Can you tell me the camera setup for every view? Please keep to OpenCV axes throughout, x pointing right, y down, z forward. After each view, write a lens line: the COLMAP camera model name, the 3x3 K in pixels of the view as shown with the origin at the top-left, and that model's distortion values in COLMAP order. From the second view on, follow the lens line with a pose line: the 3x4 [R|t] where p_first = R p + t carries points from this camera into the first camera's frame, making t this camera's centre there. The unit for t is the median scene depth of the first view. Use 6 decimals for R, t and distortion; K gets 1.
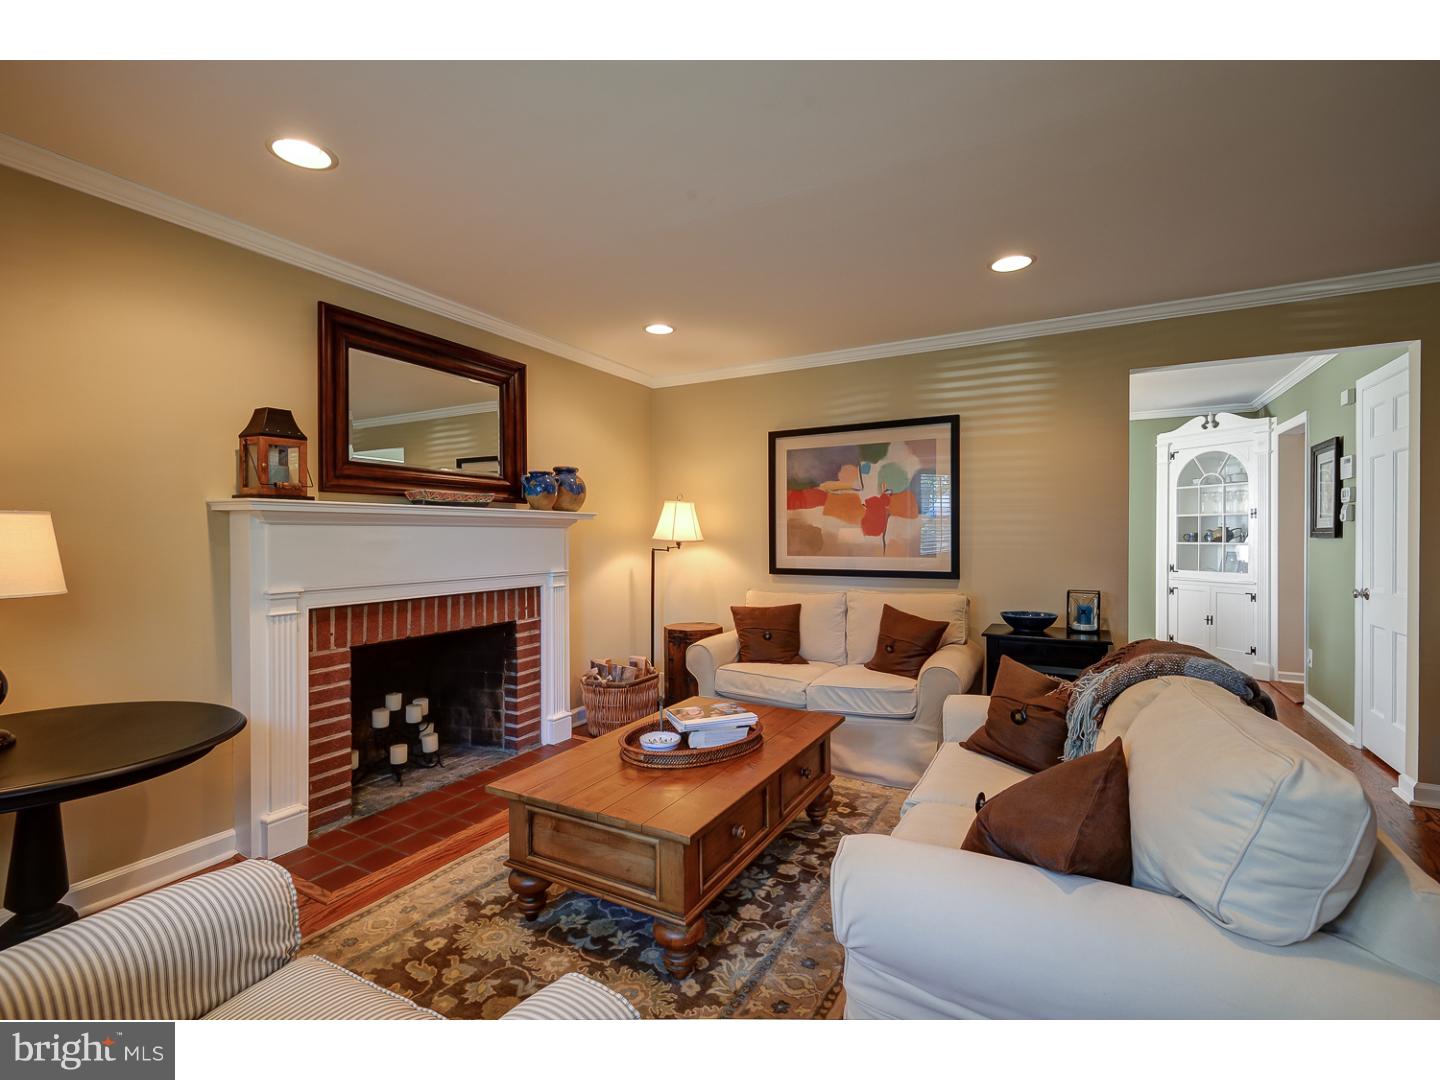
lens RADIAL K [[666.1, 0, 711.4], [0, 666.1, 544.6], [0, 0, 1]] dist [0.005601, -0.002097]
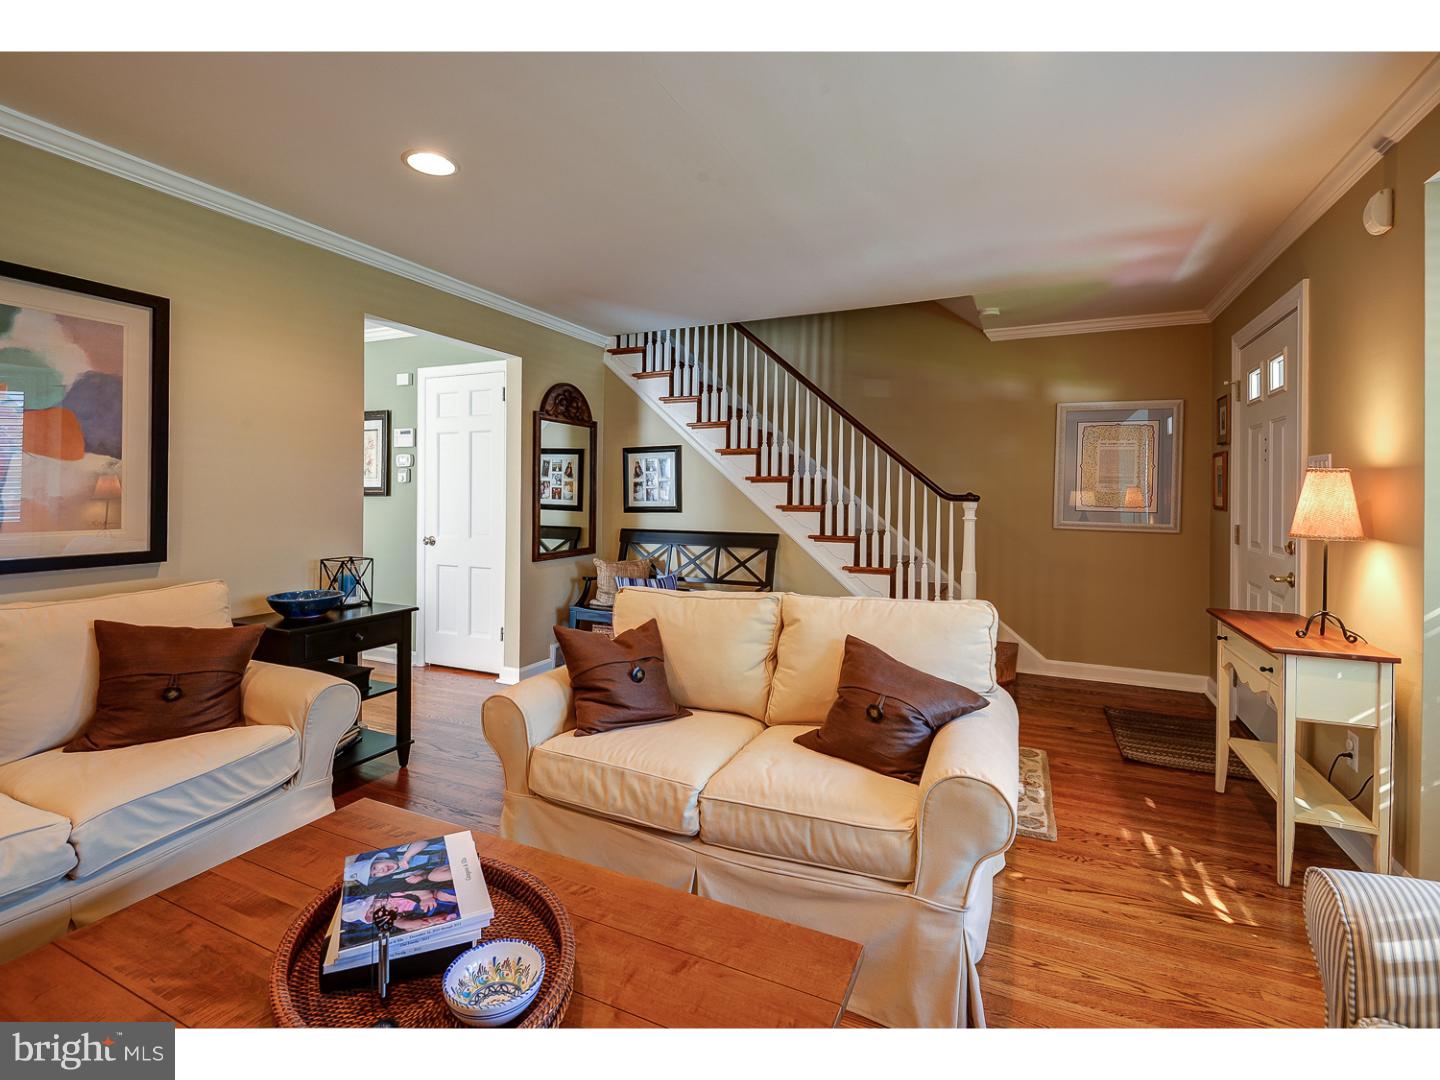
lens RADIAL K [[666.1, 0, 720.1], [0, 666.1, 489.9], [0, 0, 1]] dist [0.005601, -0.002097]
pose [[-0.078225, 0.009676, 0.996889, -0.128934], [0.012974, 0.999878, -0.008687, -0.001043], [-0.996851, 0.012254, -0.078341, 0.229512]]
